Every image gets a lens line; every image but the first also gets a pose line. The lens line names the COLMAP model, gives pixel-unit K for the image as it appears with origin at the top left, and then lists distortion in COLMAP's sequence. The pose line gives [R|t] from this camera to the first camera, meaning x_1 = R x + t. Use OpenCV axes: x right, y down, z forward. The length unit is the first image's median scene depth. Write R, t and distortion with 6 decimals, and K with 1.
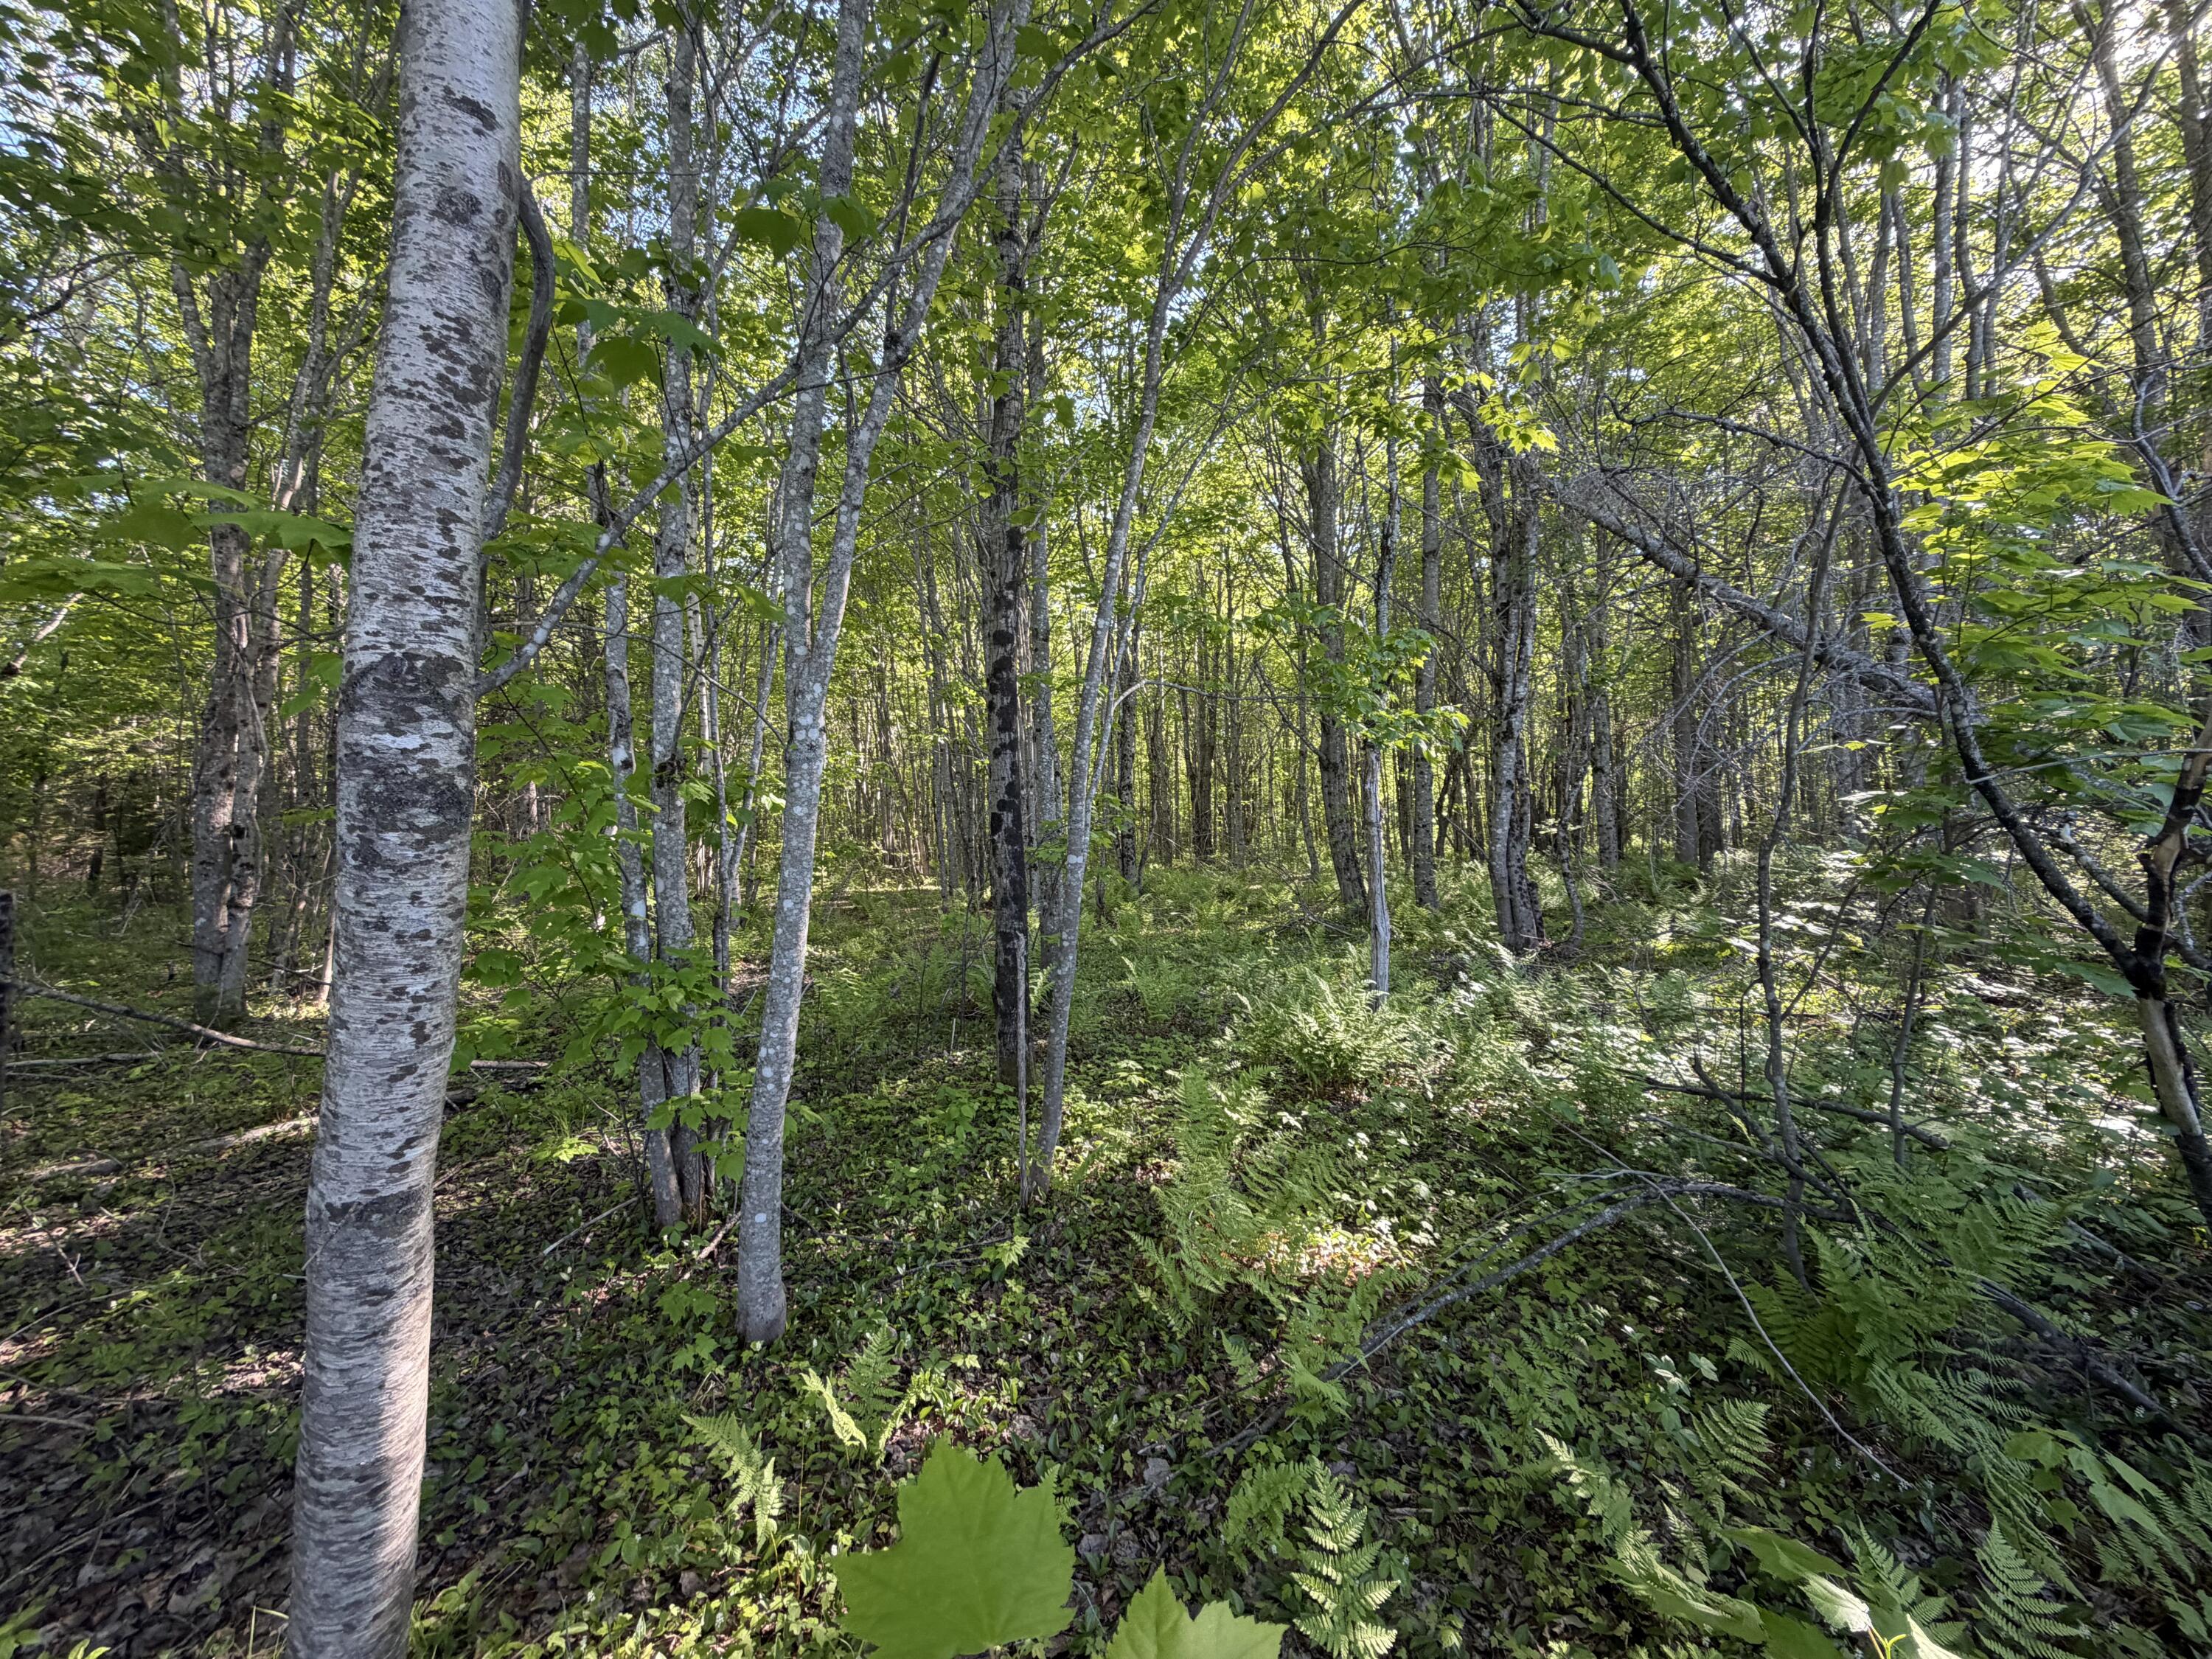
lens RADIAL K [[882.3, 0, 1104.5], [0, 882.3, 818.7], [0, 0, 1]] dist [0.002718, 0.000442]
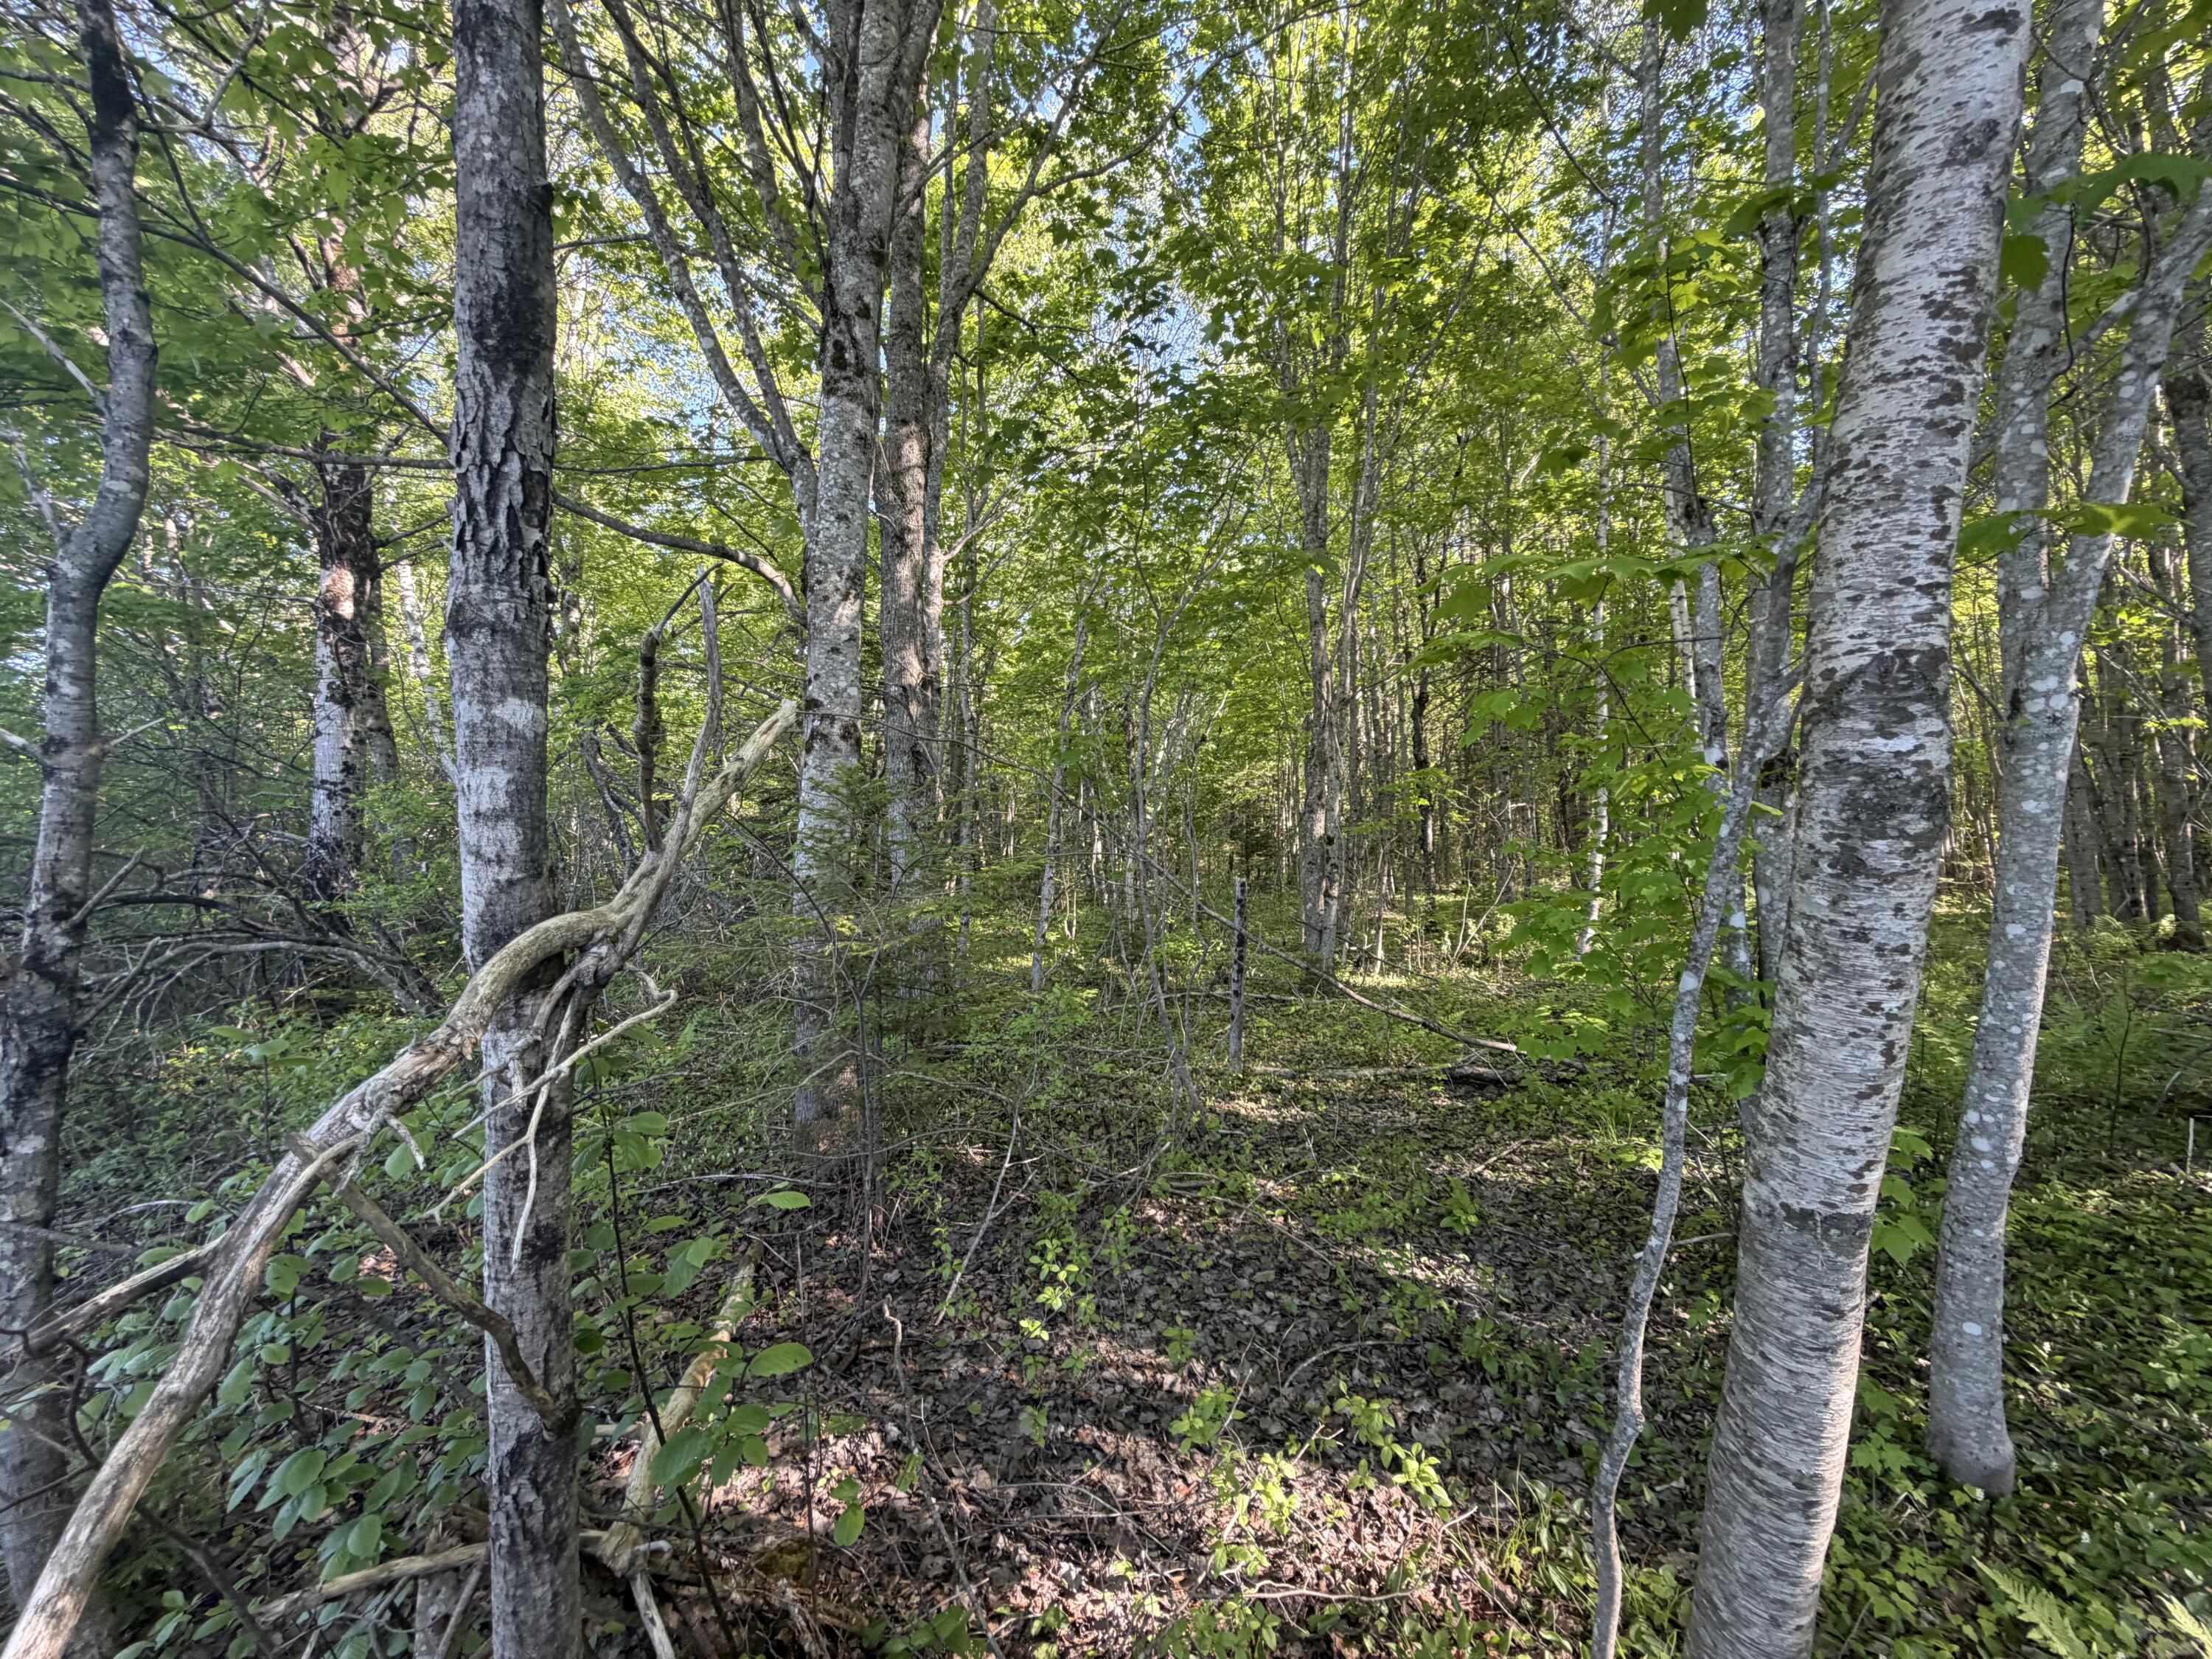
lens RADIAL K [[882.3, 0, 1099.2], [0, 882.3, 818.7], [0, 0, 1]] dist [0.002718, 0.000442]
pose [[0.553422, -0.028707, -0.832406, -0.178324], [0.023775, 0.999543, -0.018664, -0.003710], [0.832561, -0.009461, 0.553852, -0.087570]]
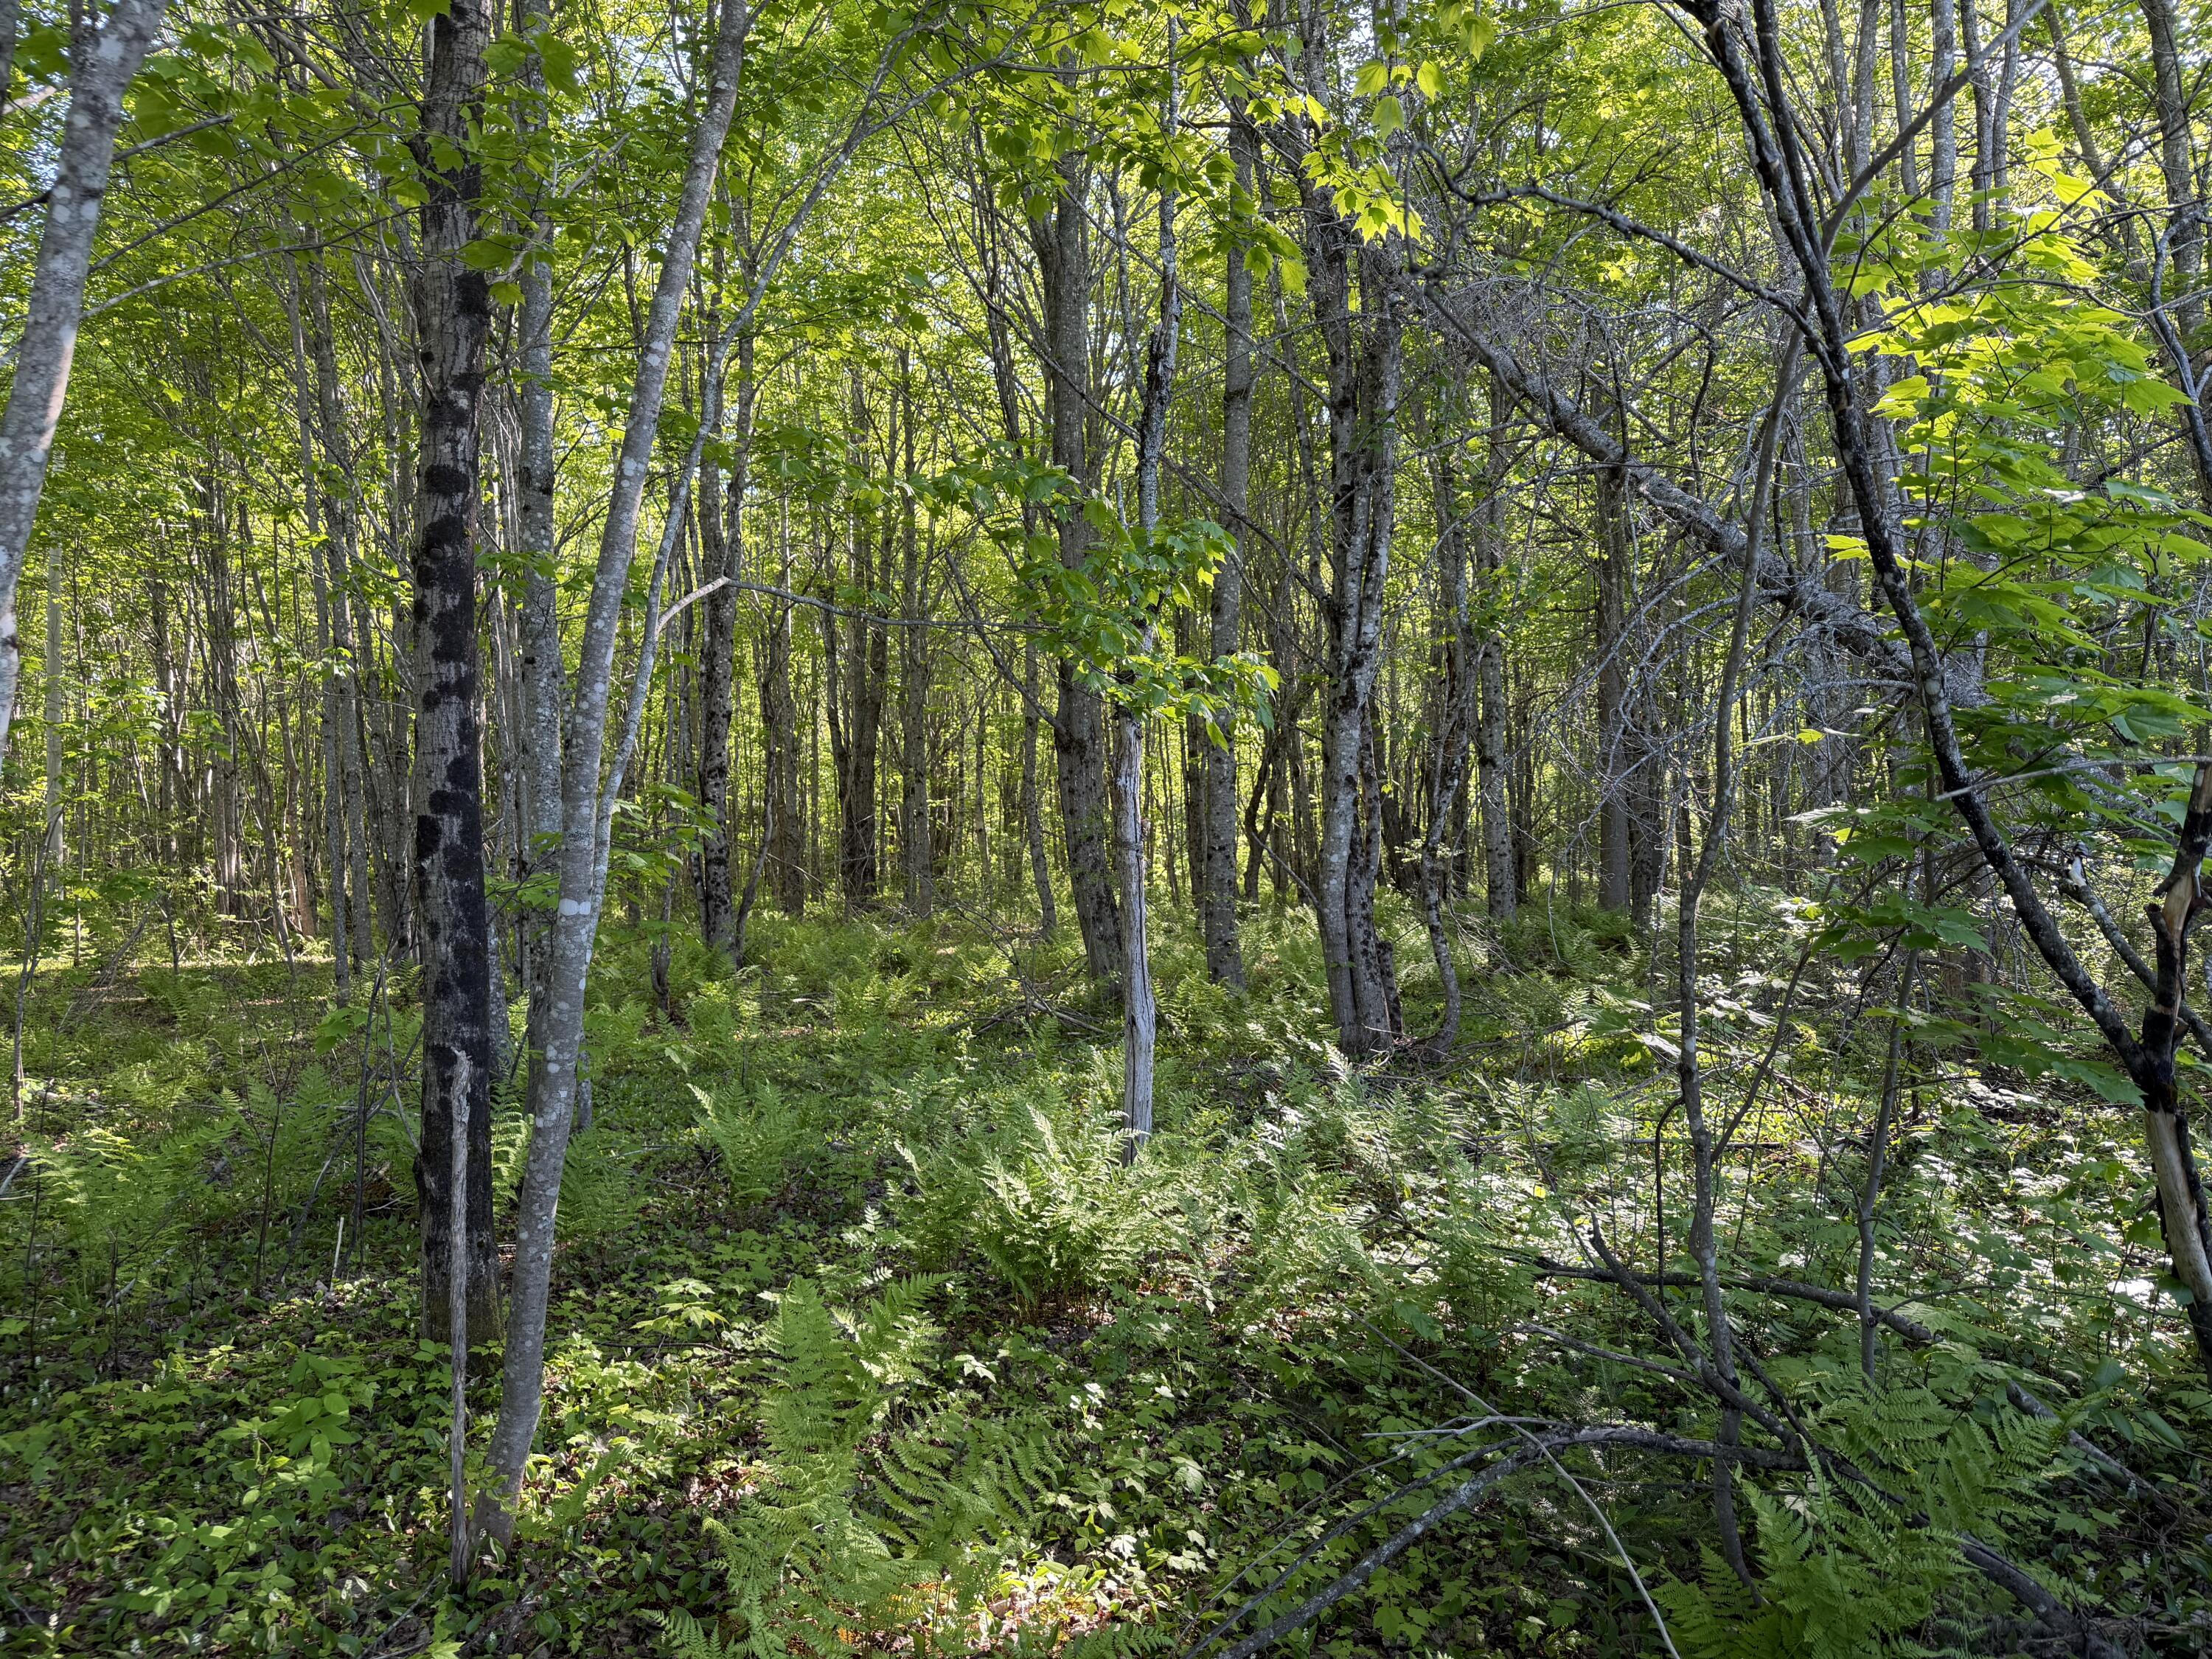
lens RADIAL K [[1557.2, 0, 1102.6], [0, 1557.2, 810.2], [0, 0, 1]] dist [0.038943, -0.038087]
pose [[0.965904, 0.016159, 0.258397, 0.023954], [-0.012880, 0.999814, -0.014377, -0.002403], [-0.258581, 0.010559, 0.965932, 0.008198]]
